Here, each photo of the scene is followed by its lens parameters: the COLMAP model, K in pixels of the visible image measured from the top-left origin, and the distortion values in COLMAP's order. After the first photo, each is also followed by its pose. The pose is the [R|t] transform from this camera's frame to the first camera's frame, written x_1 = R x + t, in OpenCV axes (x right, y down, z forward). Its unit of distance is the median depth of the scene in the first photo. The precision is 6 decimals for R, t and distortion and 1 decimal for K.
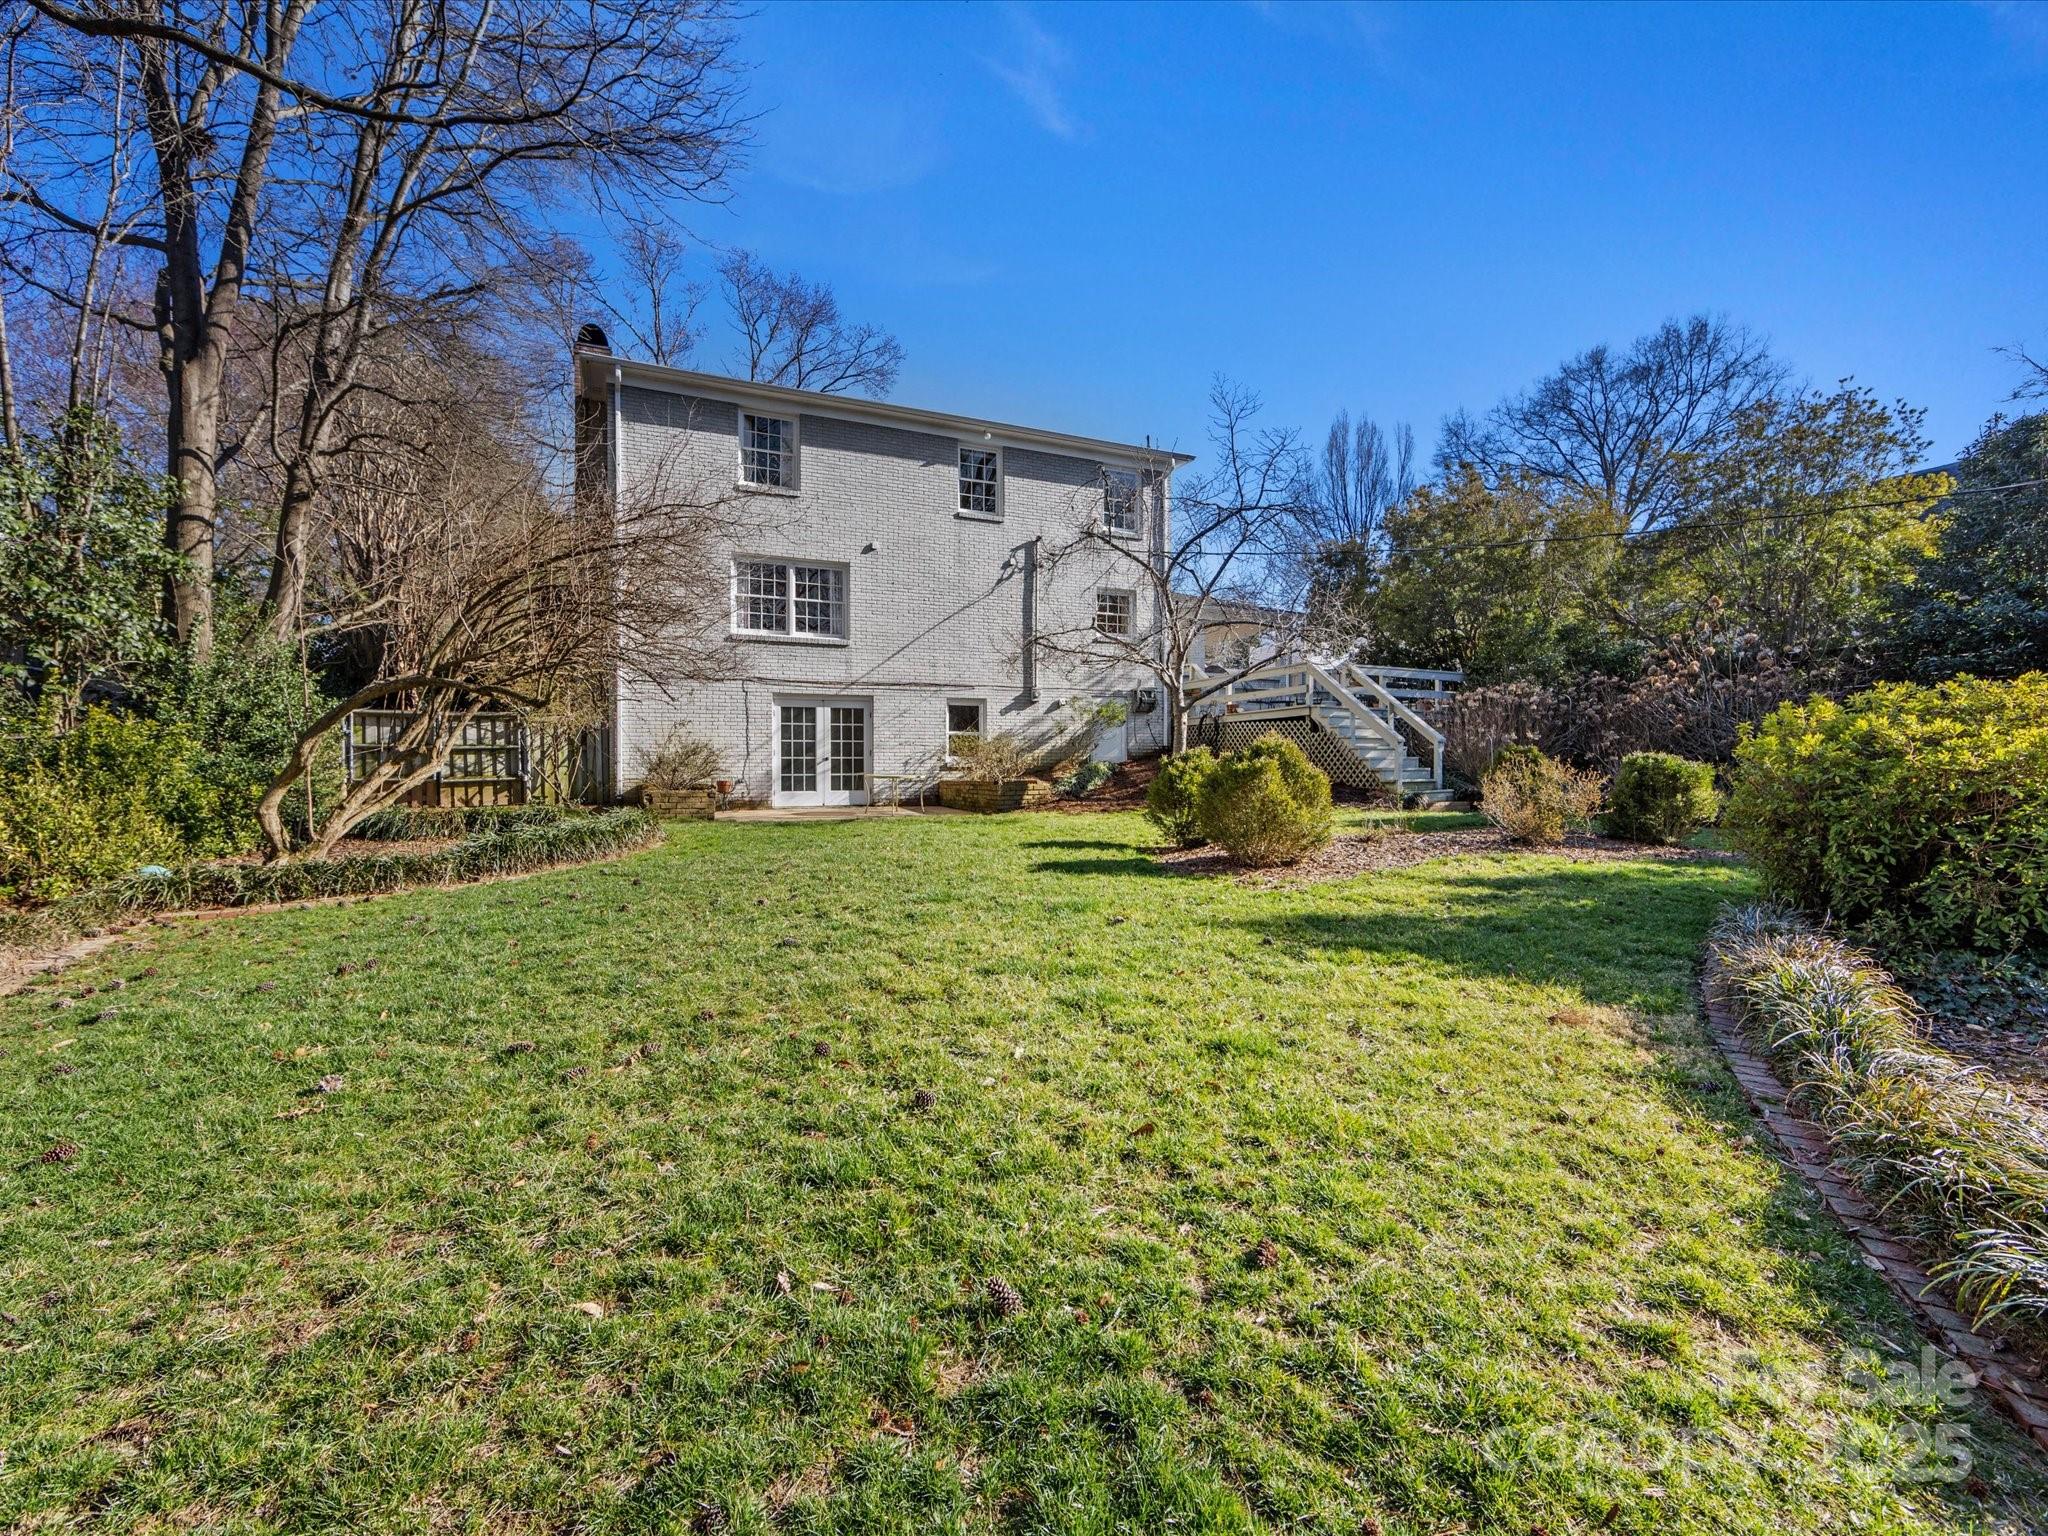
lens RADIAL K [[907.0, 0, 1018.6], [0, 907.0, 781.0], [0, 0, 1]] dist [-0.002488, -0.000298]
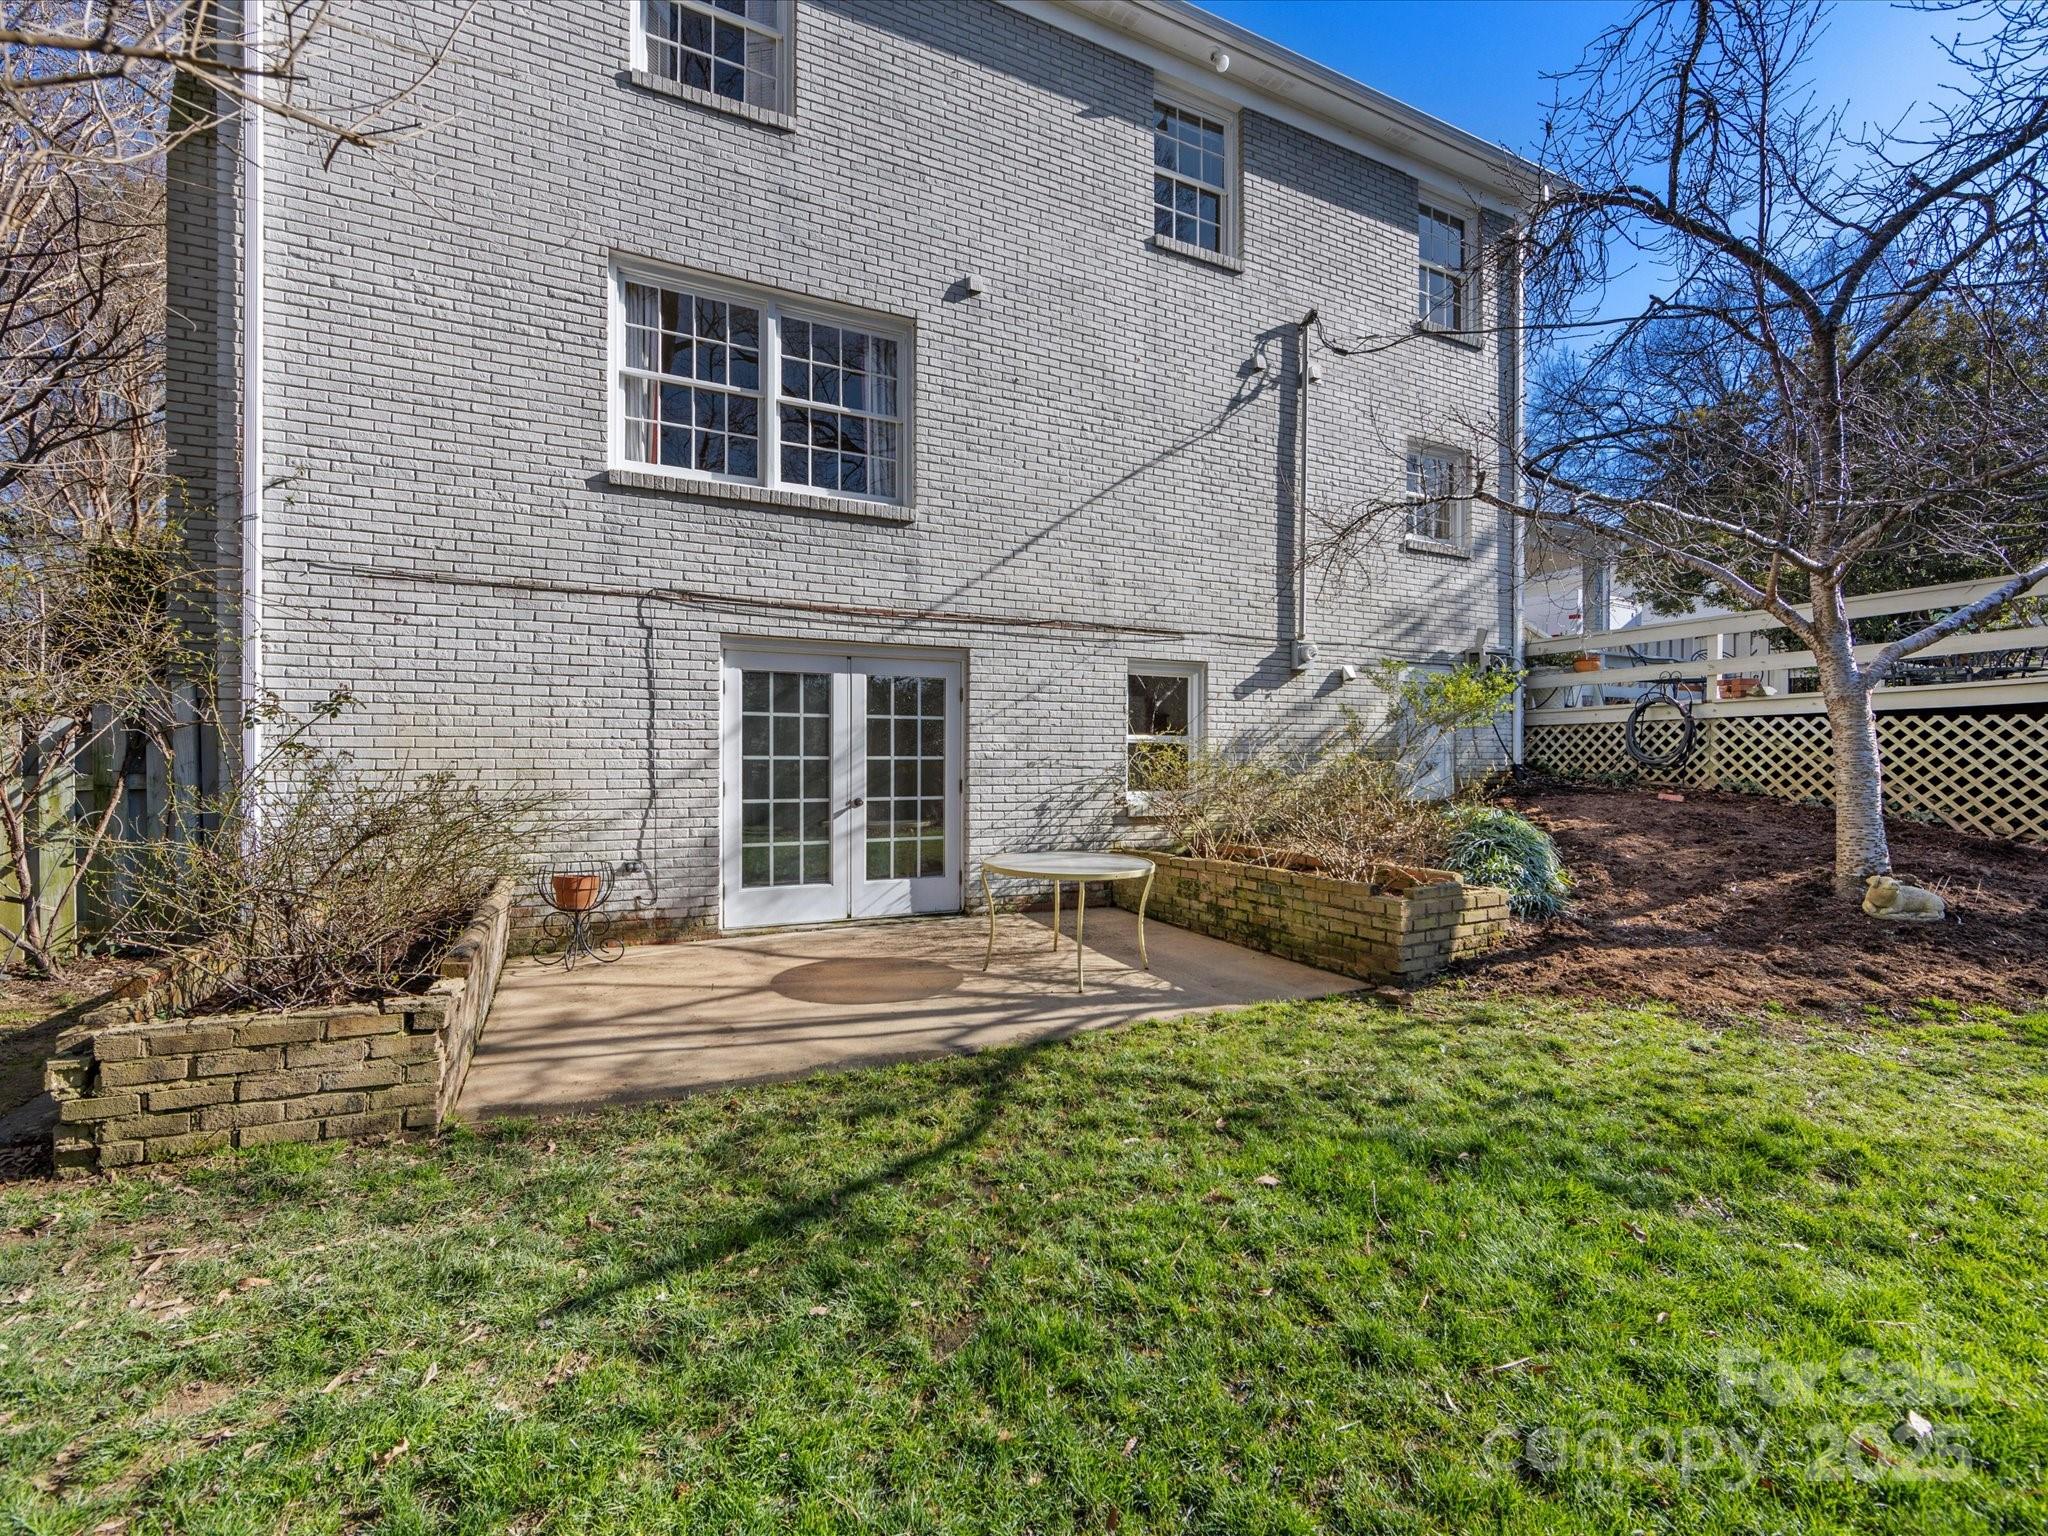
lens RADIAL K [[907.0, 0, 1019.2], [0, 907.0, 771.9], [0, 0, 1]] dist [-0.002488, -0.000298]
pose [[0.999665, 0.004926, 0.025390, -0.149265], [-0.004839, 0.999982, -0.003506, -0.036557], [-0.025407, 0.003382, 0.999671, 0.593126]]
